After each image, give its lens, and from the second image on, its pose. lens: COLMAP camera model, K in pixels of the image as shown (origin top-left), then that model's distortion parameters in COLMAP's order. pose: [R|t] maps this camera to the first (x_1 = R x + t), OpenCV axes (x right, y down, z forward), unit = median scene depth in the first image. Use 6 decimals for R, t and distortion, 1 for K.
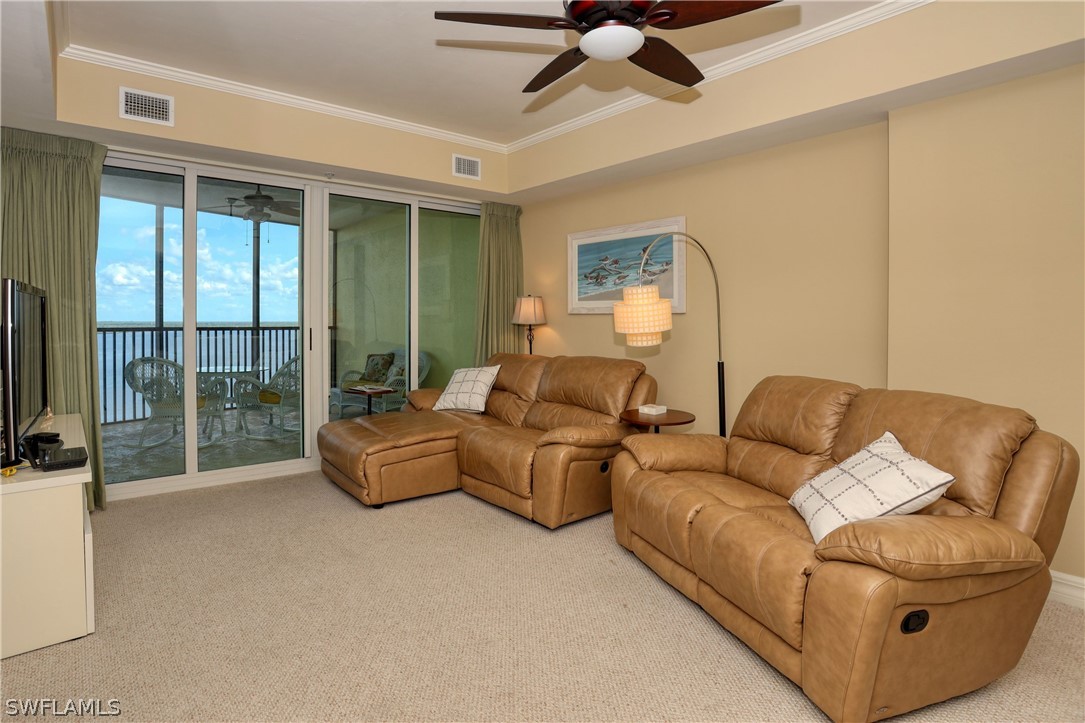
lens RADIAL K [[596.0, 0, 533.6], [0, 596.0, 328.6], [0, 0, 1]] dist [-0.051680, 0.007463]
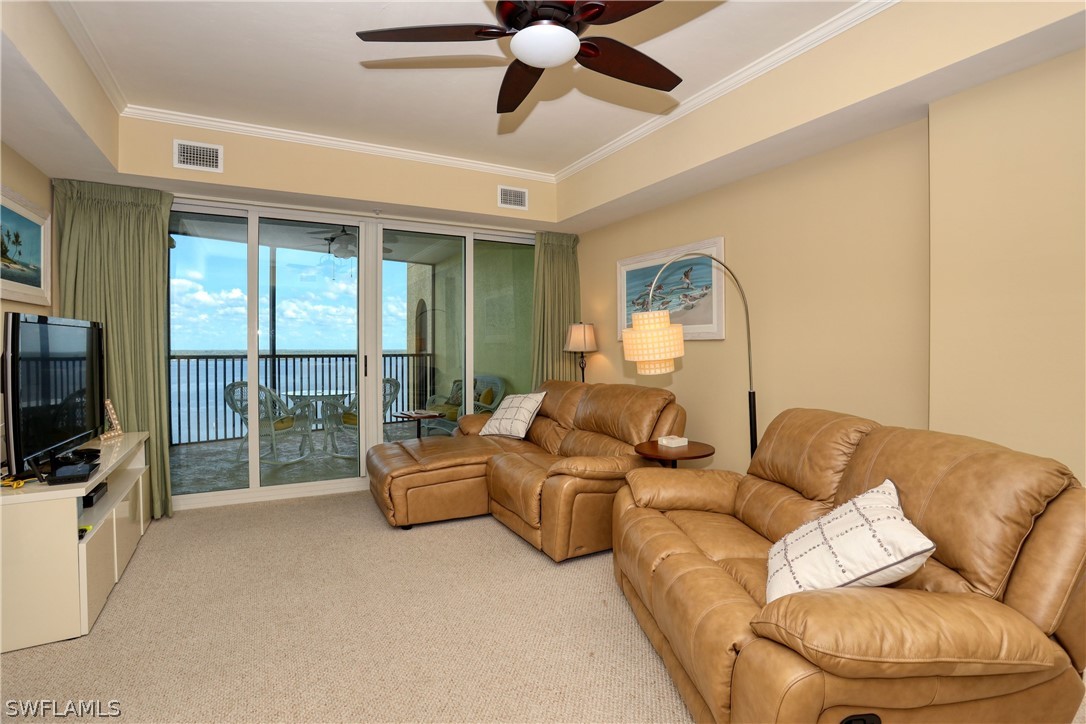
lens RADIAL K [[559.0, 0, 563.0], [0, 559.0, 354.6], [0, 0, 1]] dist [-0.054875, 0.012432]
pose [[0.983531, -0.001644, -0.180730, 0.206728], [0.001307, 0.999997, -0.001986, -0.000404], [0.180733, 0.001717, 0.983531, 0.104888]]
